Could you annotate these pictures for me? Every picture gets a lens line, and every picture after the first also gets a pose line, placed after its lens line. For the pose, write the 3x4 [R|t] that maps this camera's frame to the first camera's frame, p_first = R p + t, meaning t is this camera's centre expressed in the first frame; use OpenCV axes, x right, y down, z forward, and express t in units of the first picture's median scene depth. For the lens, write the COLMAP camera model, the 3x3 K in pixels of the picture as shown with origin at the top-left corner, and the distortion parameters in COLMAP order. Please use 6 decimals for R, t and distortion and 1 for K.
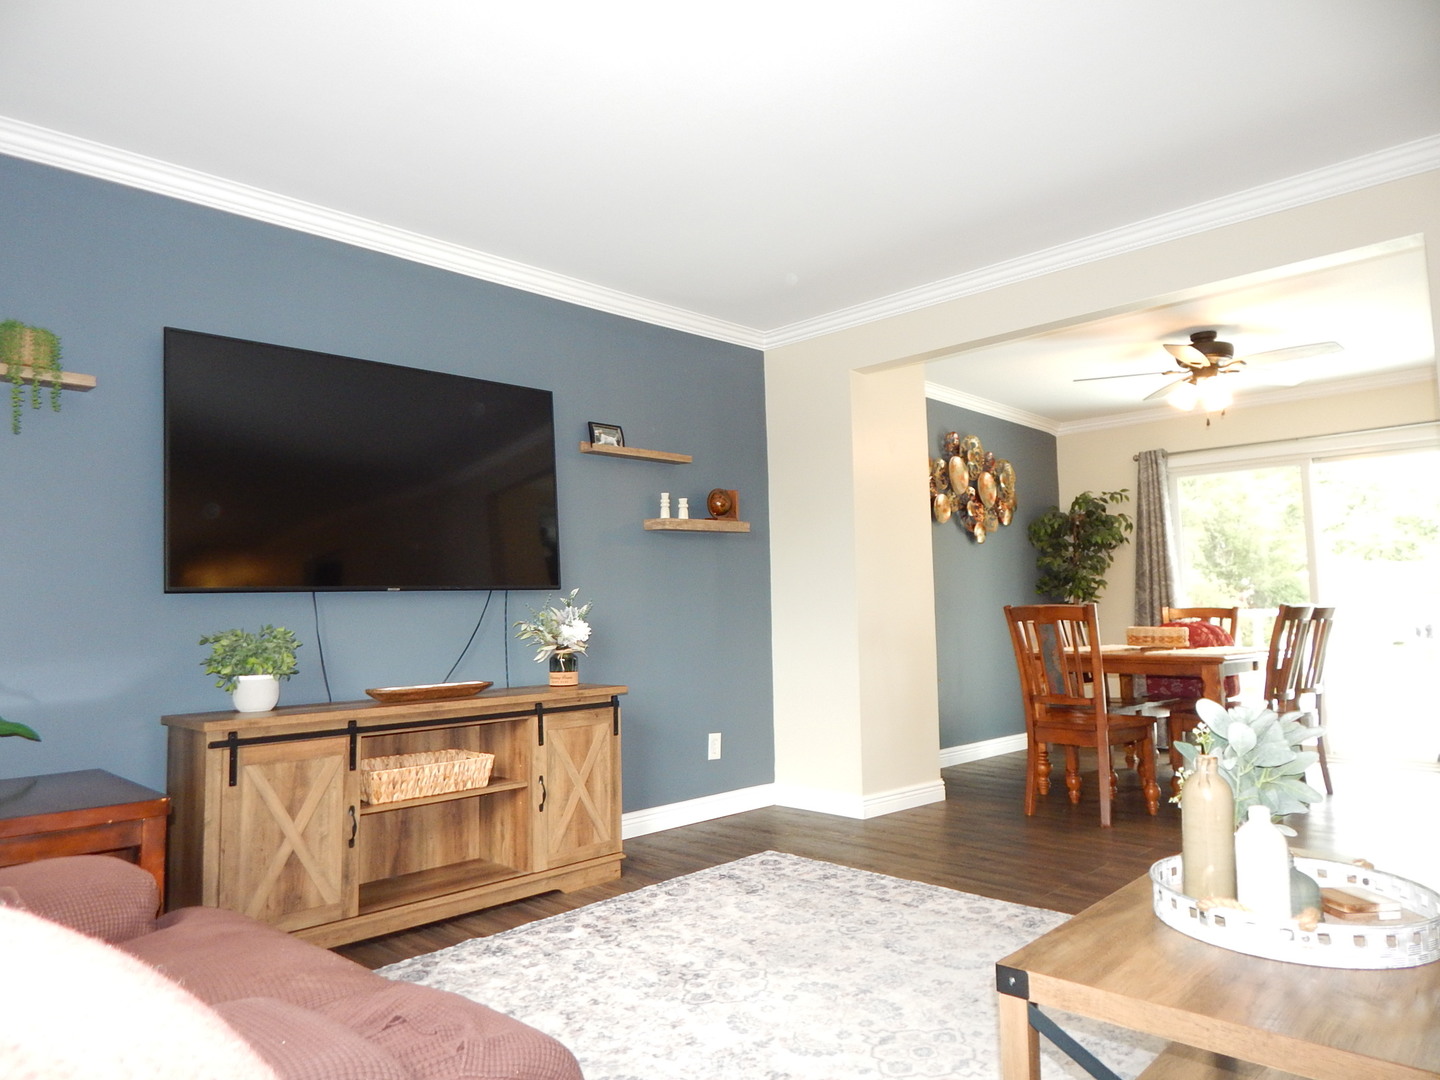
lens RADIAL K [[951.2, 0, 718.8], [0, 951.2, 530.9], [0, 0, 1]] dist [0.013002, 0.005655]
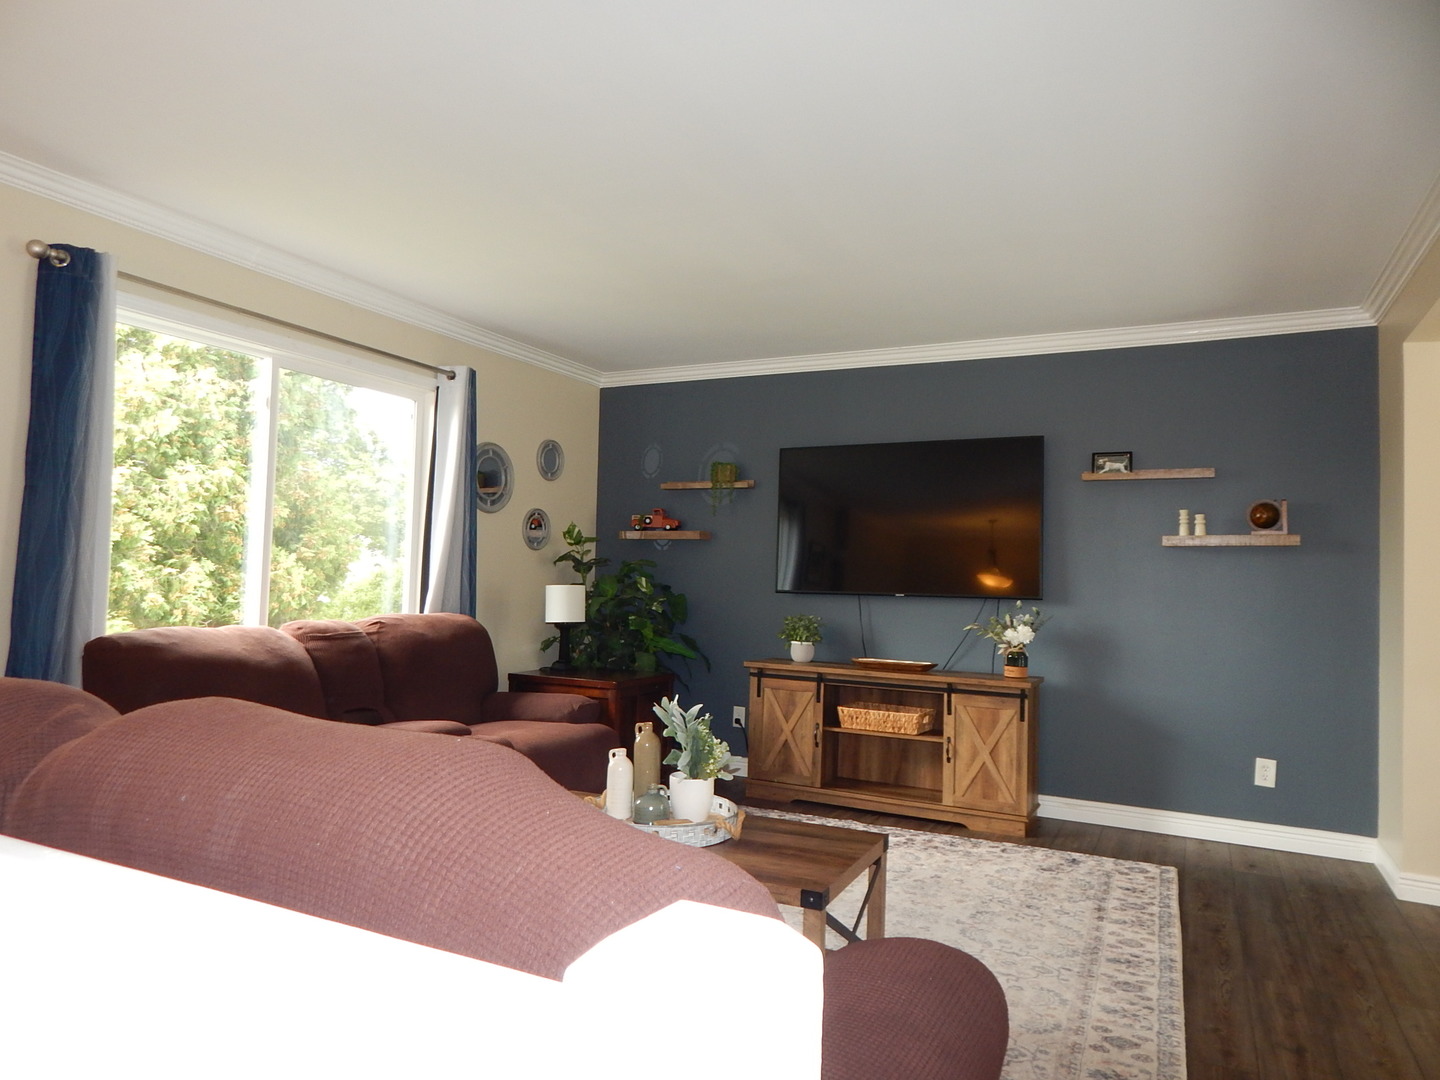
lens RADIAL K [[951.2, 0, 720.4], [0, 951.2, 542.2], [0, 0, 1]] dist [0.013002, 0.005655]
pose [[0.320519, -0.006975, -0.947217, 1.011698], [0.043041, 0.999047, 0.007207, -0.045741], [0.946264, -0.043079, 0.320514, 0.268048]]
